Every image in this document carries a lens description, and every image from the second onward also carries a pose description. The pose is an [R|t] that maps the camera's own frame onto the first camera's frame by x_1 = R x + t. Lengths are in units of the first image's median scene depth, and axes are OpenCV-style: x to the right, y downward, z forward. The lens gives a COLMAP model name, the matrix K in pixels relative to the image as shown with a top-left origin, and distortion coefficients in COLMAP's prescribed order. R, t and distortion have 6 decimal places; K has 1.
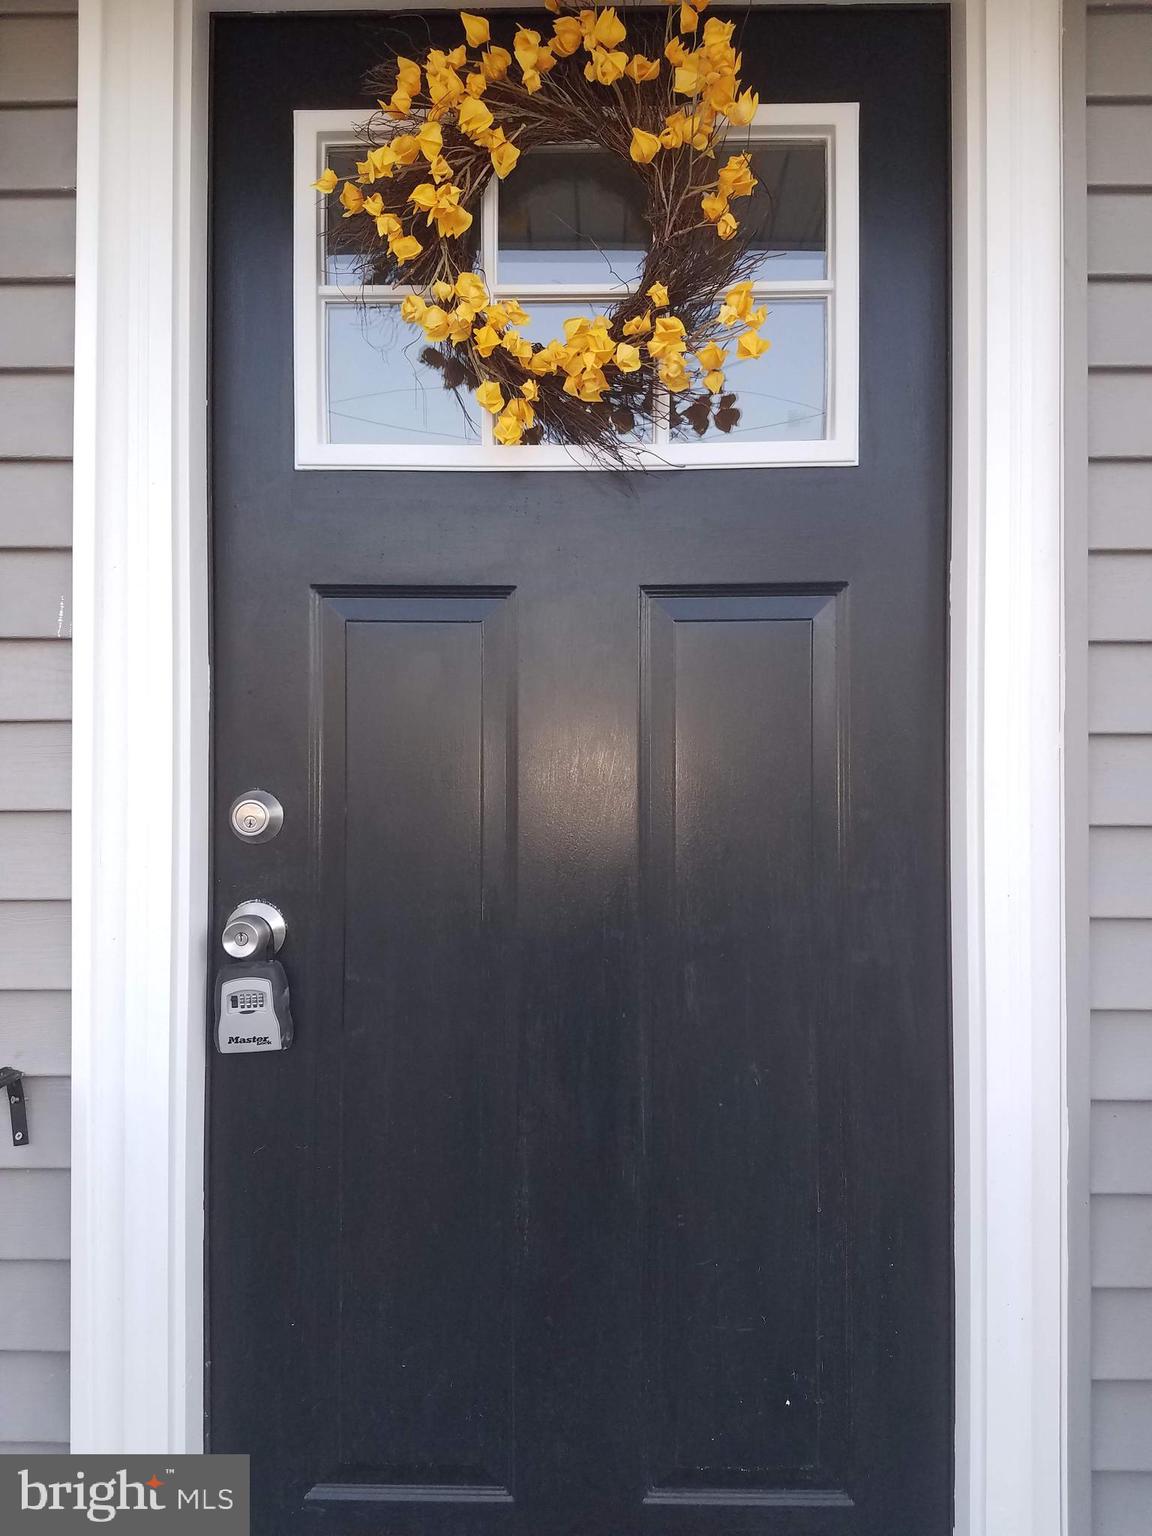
lens RADIAL K [[1187.3, 0, 574.5], [0, 1187.3, 769.4], [0, 0, 1]] dist [0.103349, -0.168221]
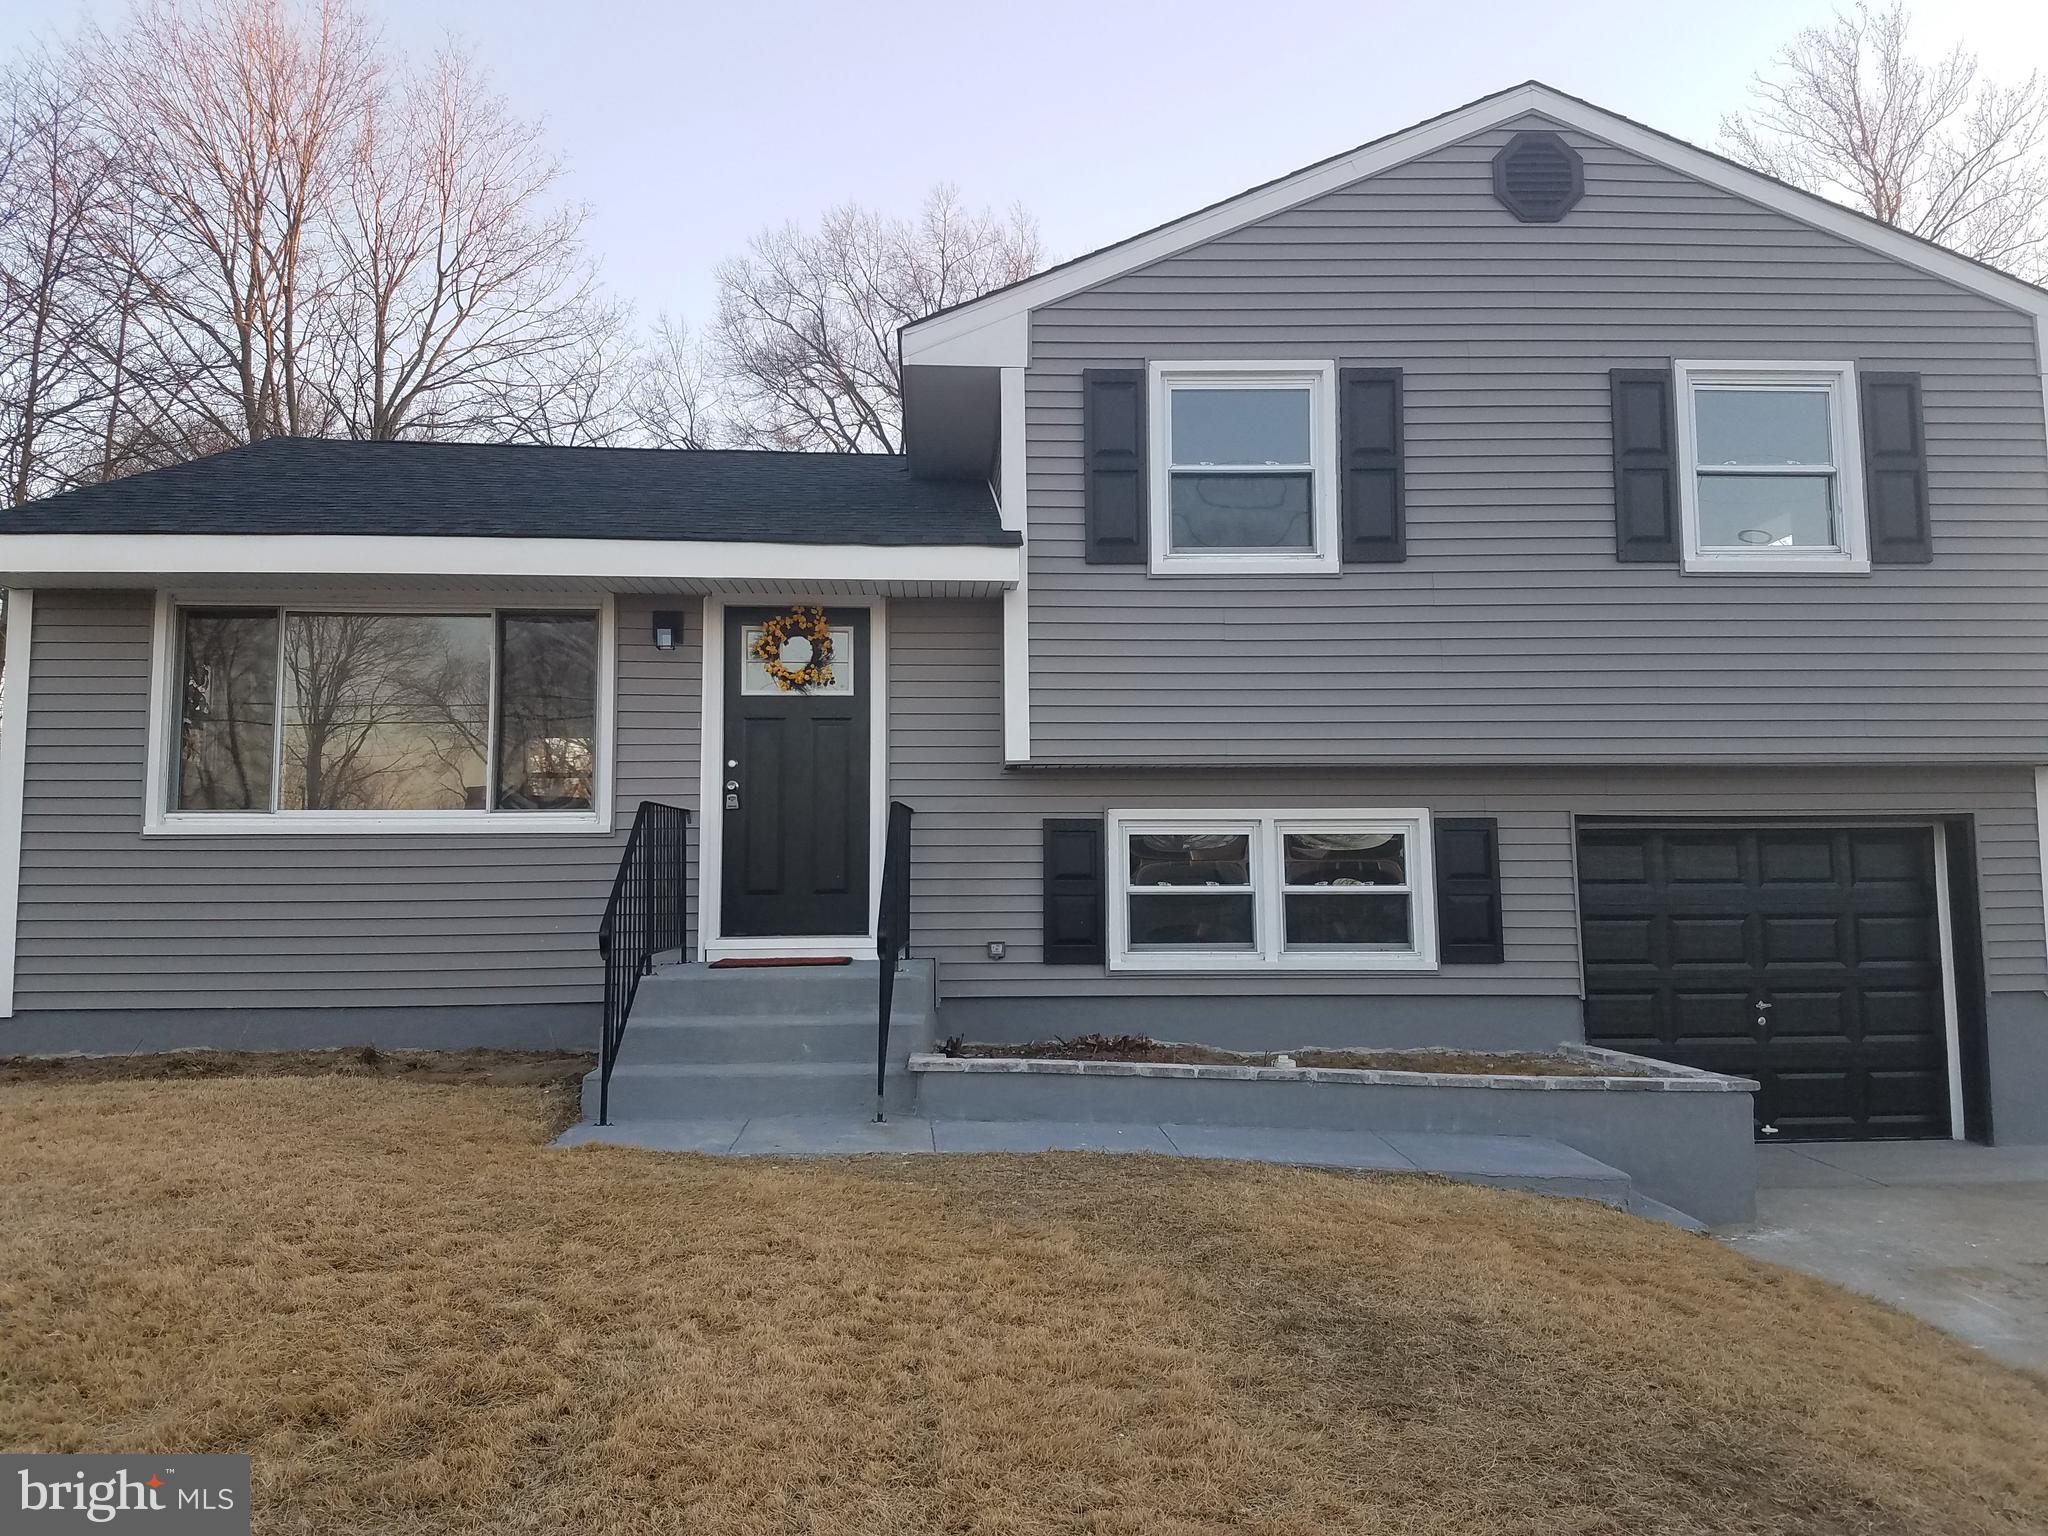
lens RADIAL K [[1583.0, 0, 1025.2], [0, 1583.0, 764.7], [0, 0, 1]] dist [0.103349, -0.168221]
pose [[0.999357, -0.001542, 0.035814, 0.741547], [0.004892, 0.995596, -0.093616, 0.700187], [-0.035512, 0.093731, 0.994964, -5.857811]]
